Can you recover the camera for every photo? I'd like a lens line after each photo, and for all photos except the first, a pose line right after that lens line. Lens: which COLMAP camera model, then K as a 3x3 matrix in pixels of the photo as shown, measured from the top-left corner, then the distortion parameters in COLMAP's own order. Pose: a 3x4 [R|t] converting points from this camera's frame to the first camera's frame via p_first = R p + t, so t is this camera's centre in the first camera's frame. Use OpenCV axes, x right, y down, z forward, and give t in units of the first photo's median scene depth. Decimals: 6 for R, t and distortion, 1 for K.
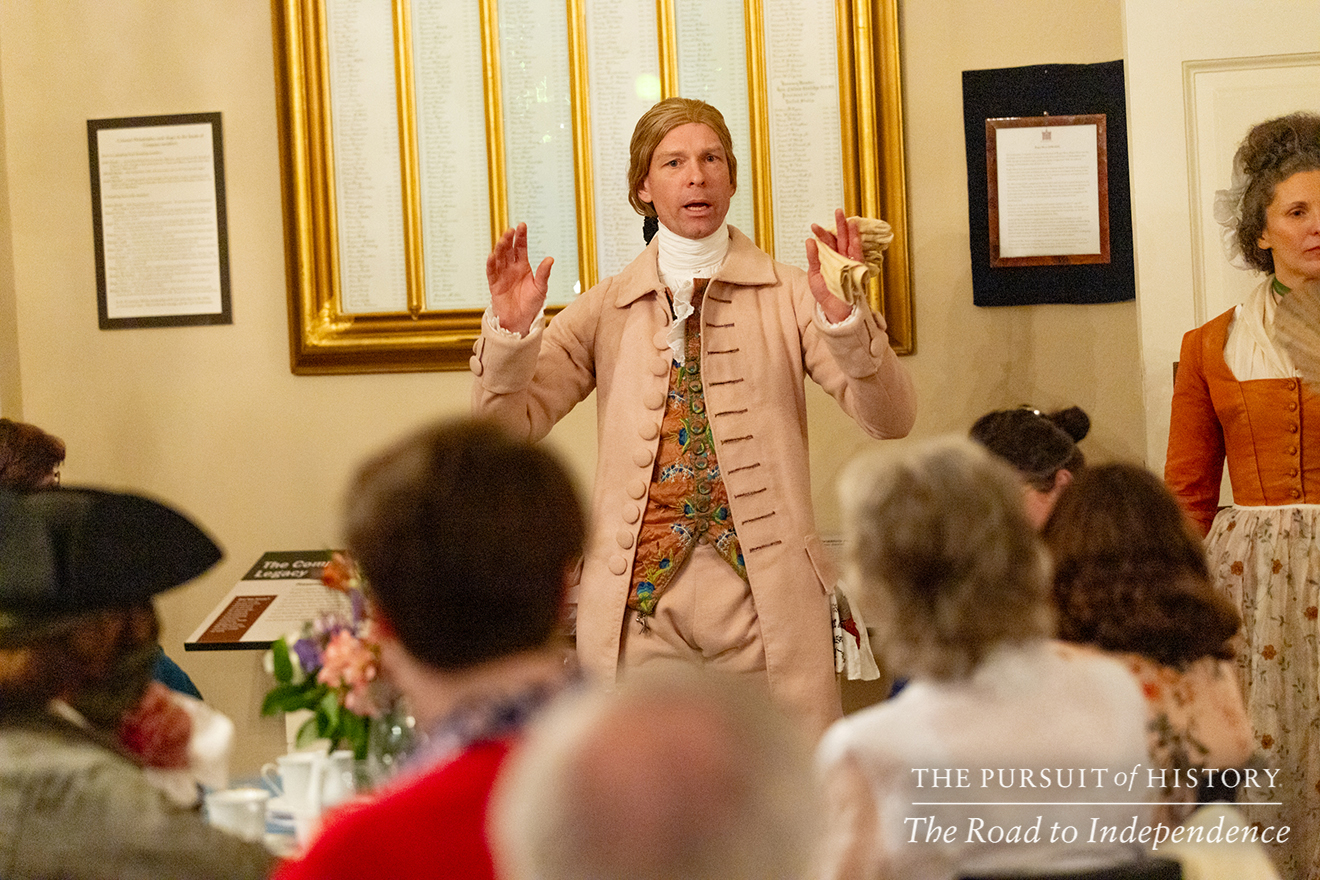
lens RADIAL K [[4383.7, 0, 660.0], [0, 4383.7, 440.0], [0, 0, 1]] dist [0.002978, 0.000000]
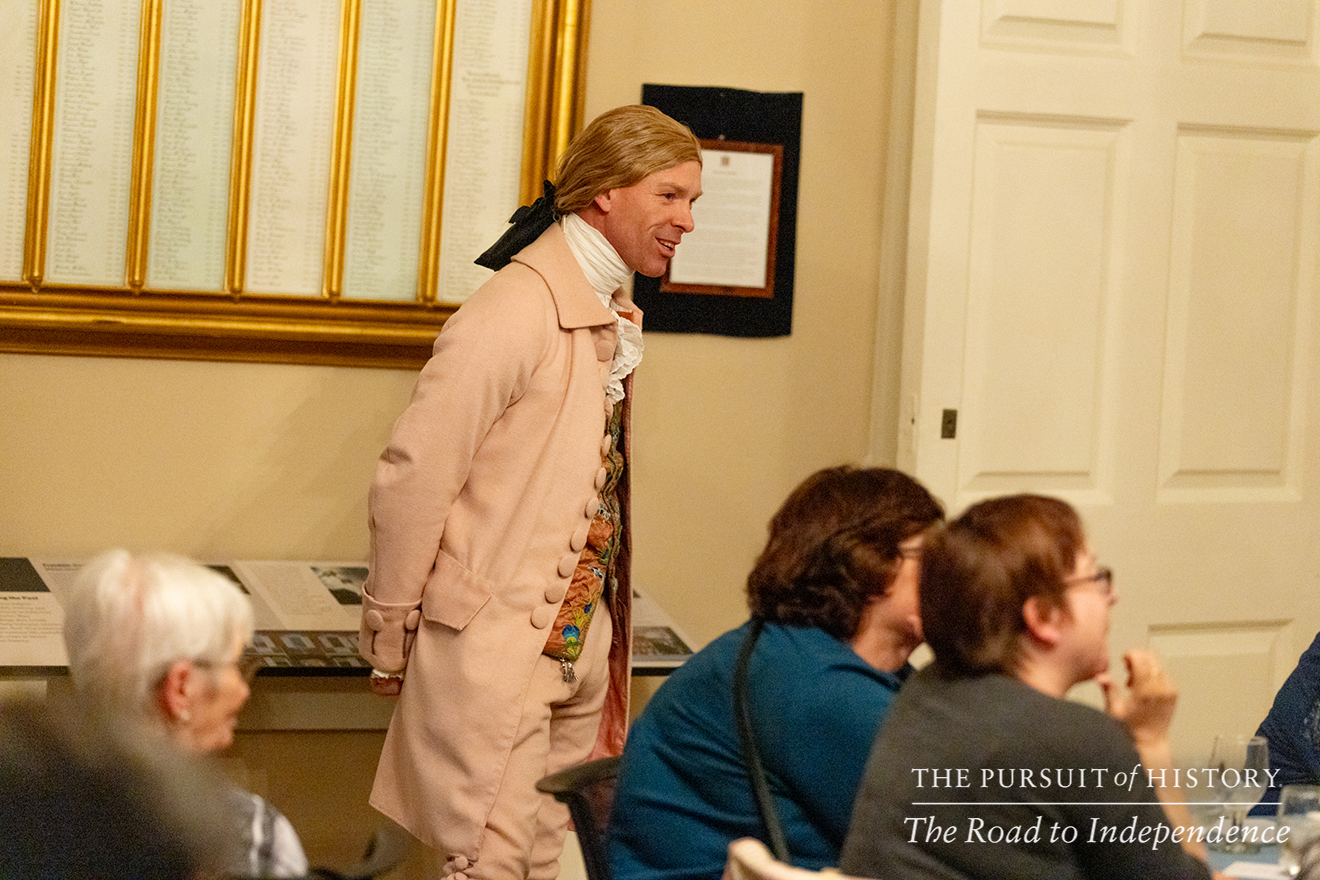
lens RADIAL K [[4659.0, 0, 659.9], [0, 4659.0, 440.3], [0, 0, 1]] dist [0.008139, 0.000000]
pose [[0.710725, 0.055400, 0.701285, -0.626425], [-0.054660, 0.998229, -0.023462, 0.016672], [-0.701343, -0.021658, 0.712495, 0.271098]]
